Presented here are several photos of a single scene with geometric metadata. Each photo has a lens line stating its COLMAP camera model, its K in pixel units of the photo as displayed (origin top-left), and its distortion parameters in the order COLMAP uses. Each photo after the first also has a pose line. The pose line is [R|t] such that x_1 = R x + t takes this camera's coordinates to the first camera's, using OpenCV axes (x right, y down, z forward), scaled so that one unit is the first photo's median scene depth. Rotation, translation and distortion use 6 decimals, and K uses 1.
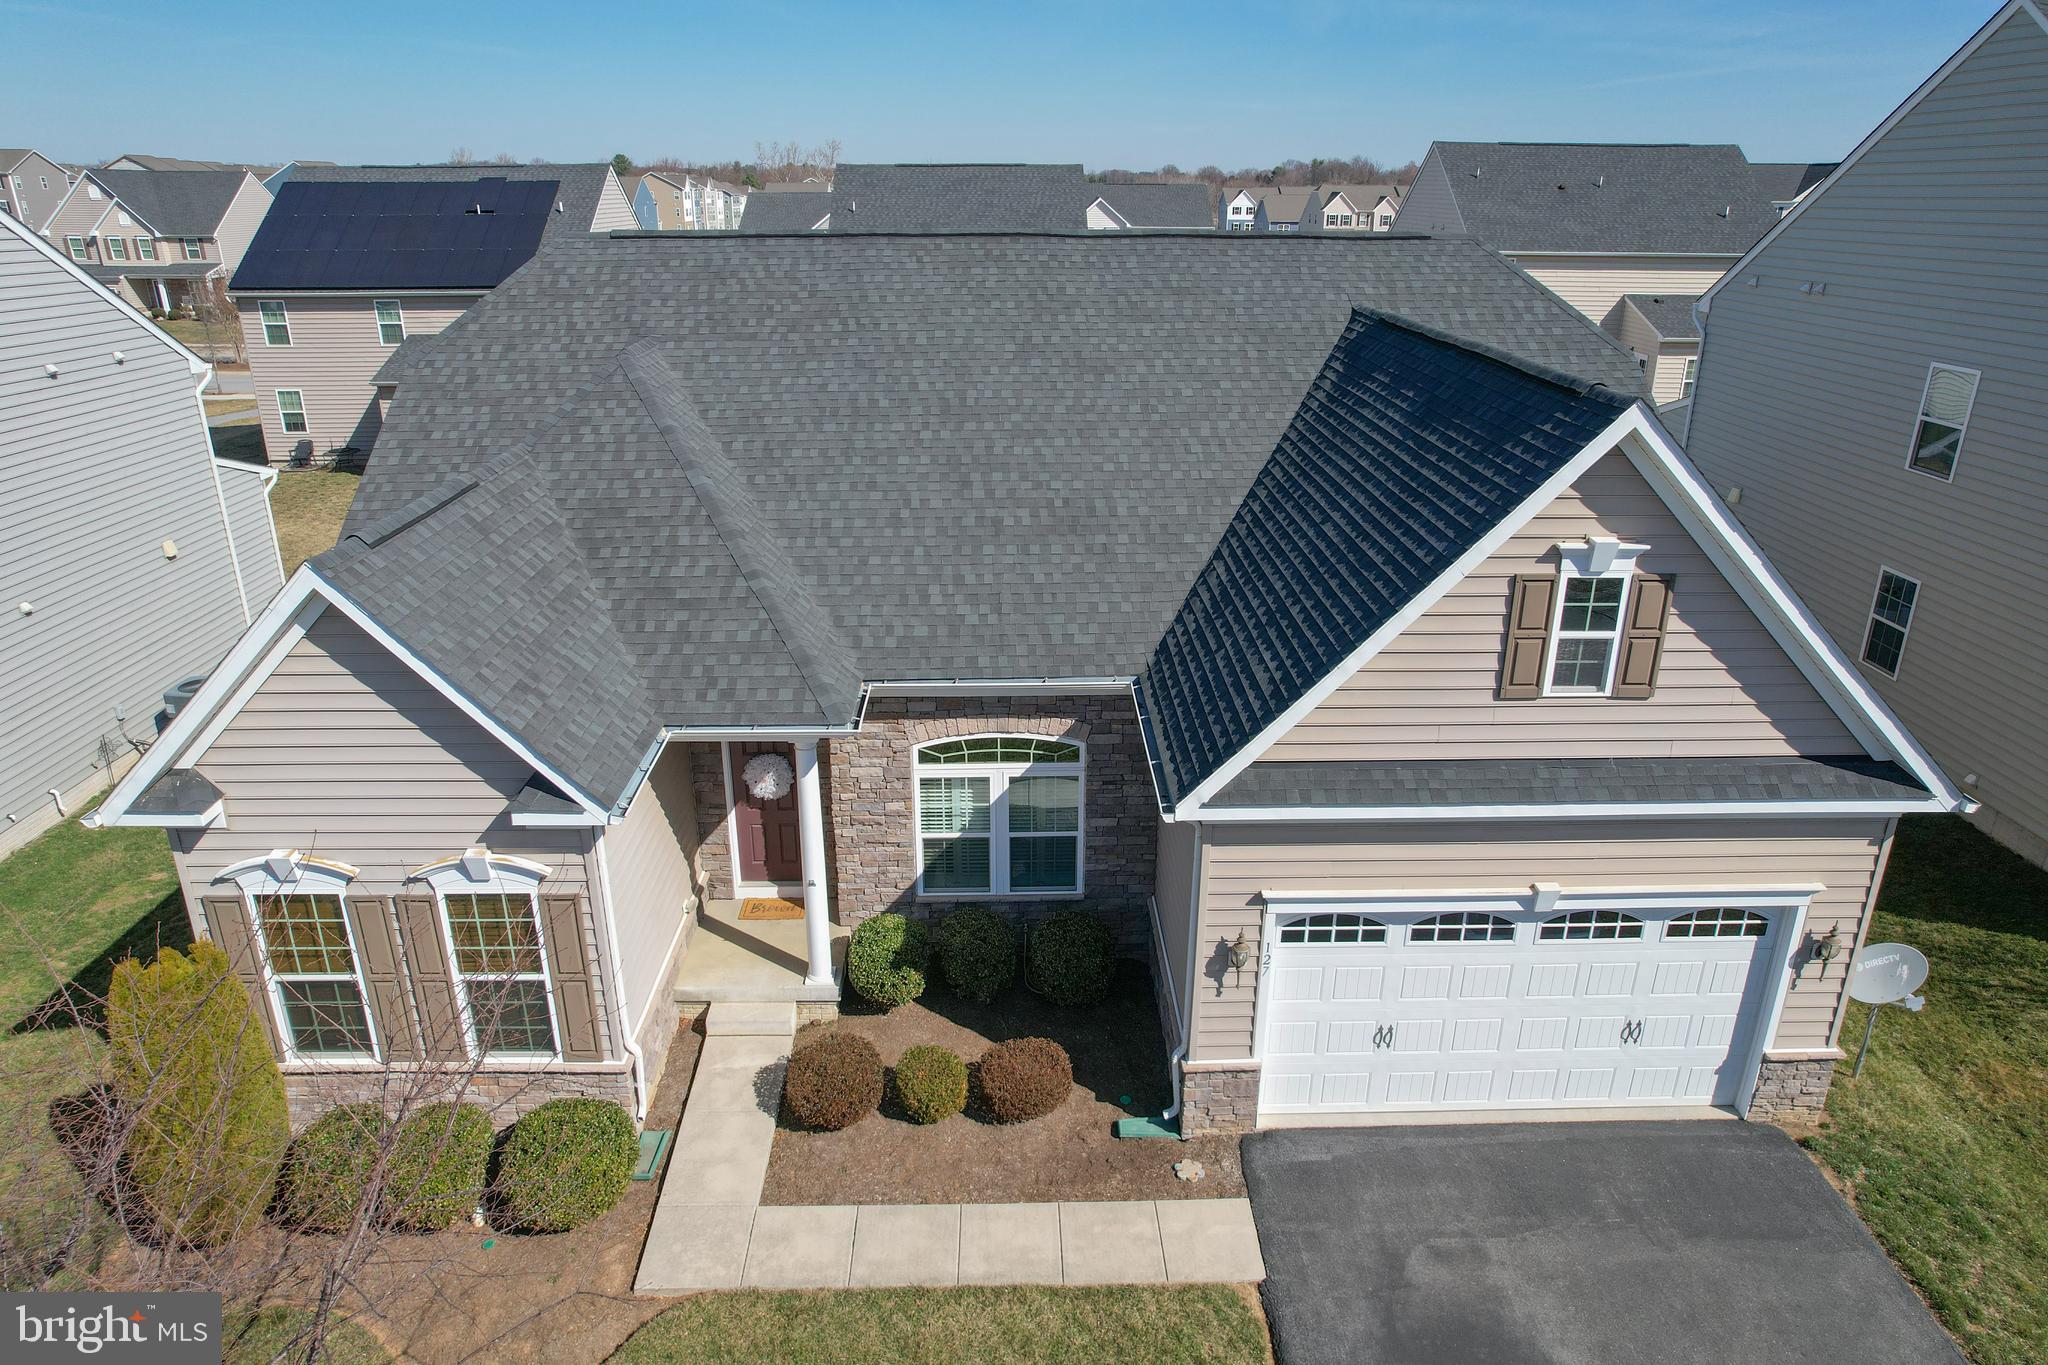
lens RADIAL K [[1301.7, 0, 1028.8], [0, 1301.7, 680.9], [0, 0, 1]] dist [-0.069744, 0.060832]
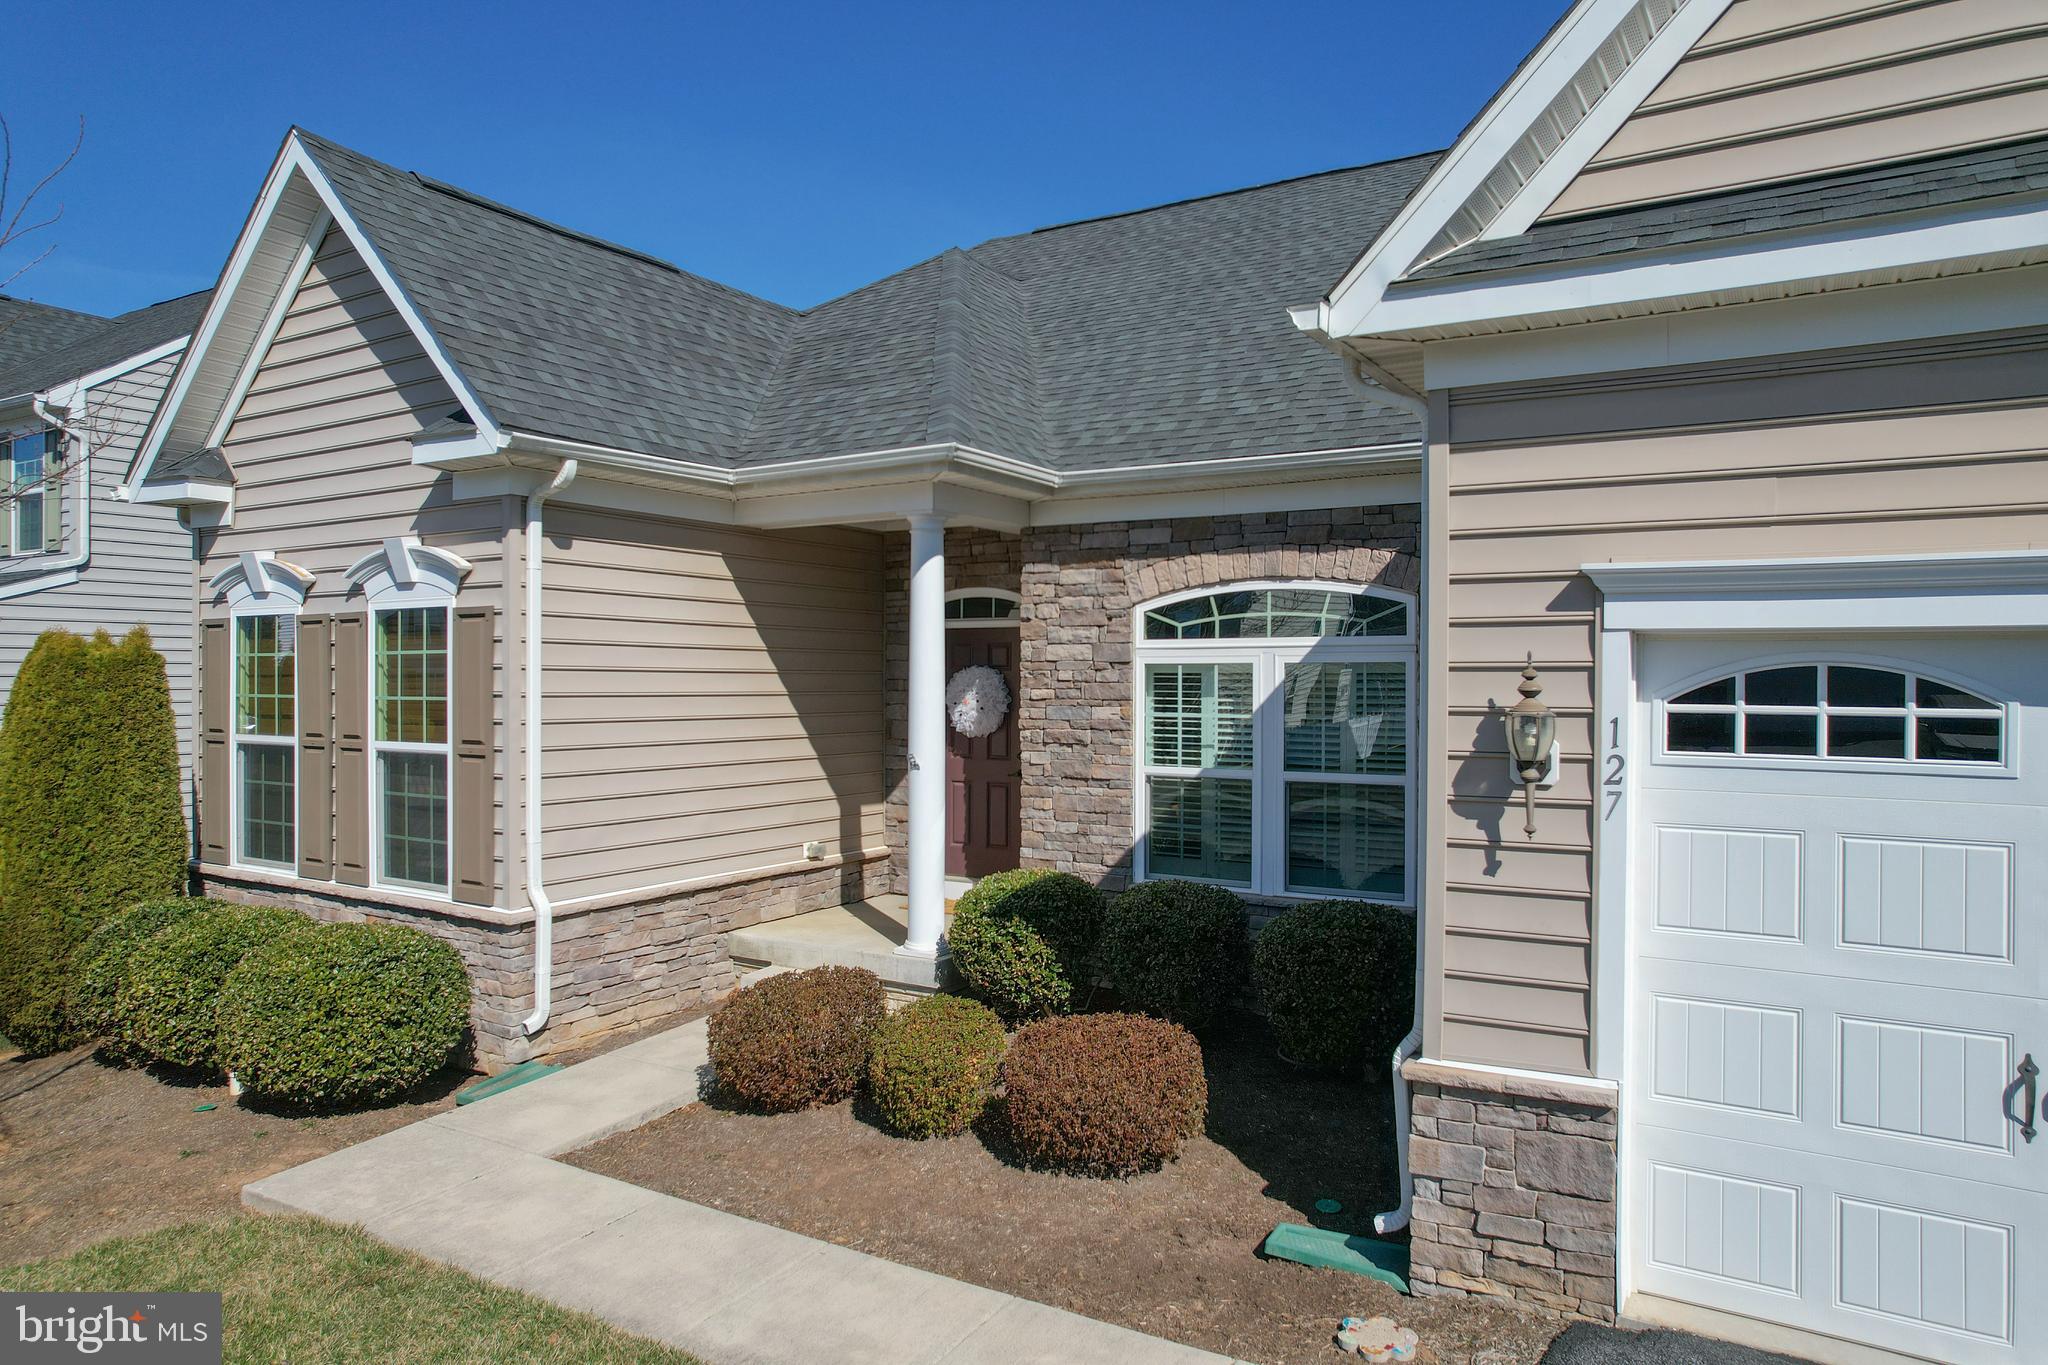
lens RADIAL K [[1301.7, 0, 1028.8], [0, 1301.7, 680.9], [0, 0, 1]] dist [-0.069744, 0.060832]
pose [[0.845663, 0.002748, -0.533710, 0.237914], [-0.193888, 0.933250, -0.302410, 0.335764], [0.497254, 0.359217, 0.789748, 0.593683]]
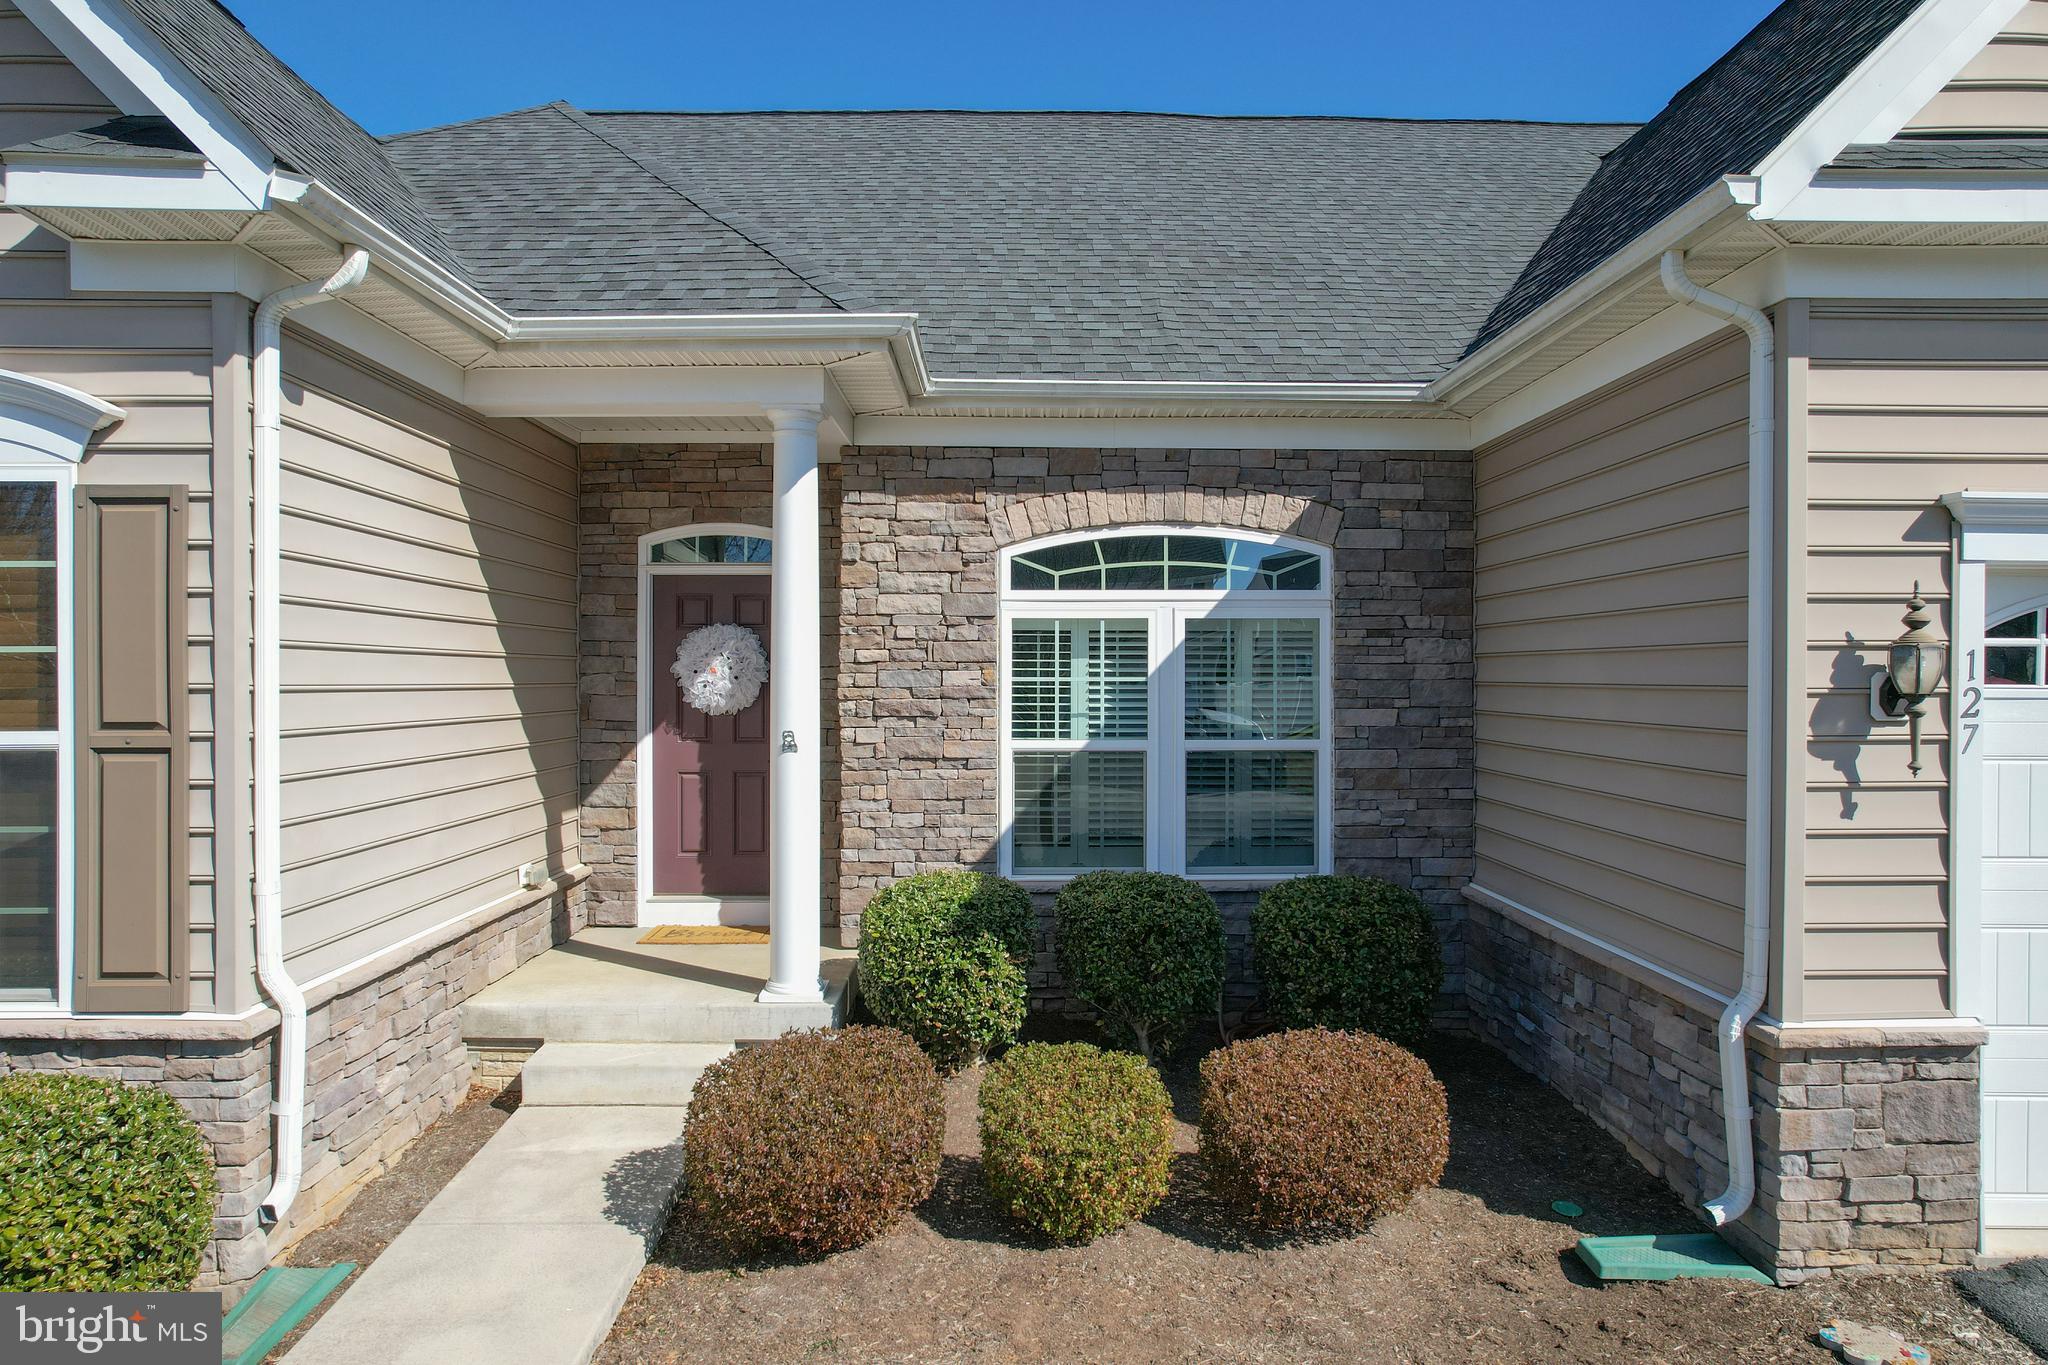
lens RADIAL K [[1309.2, 0, 1025.1], [0, 1309.2, 681.6], [0, 0, 1]] dist [-0.076285, 0.072377]
pose [[0.999984, -0.000028, -0.005627, -0.091655], [-0.001974, 0.934707, -0.355413, 0.340058], [0.005269, 0.355418, 0.934692, 0.634635]]
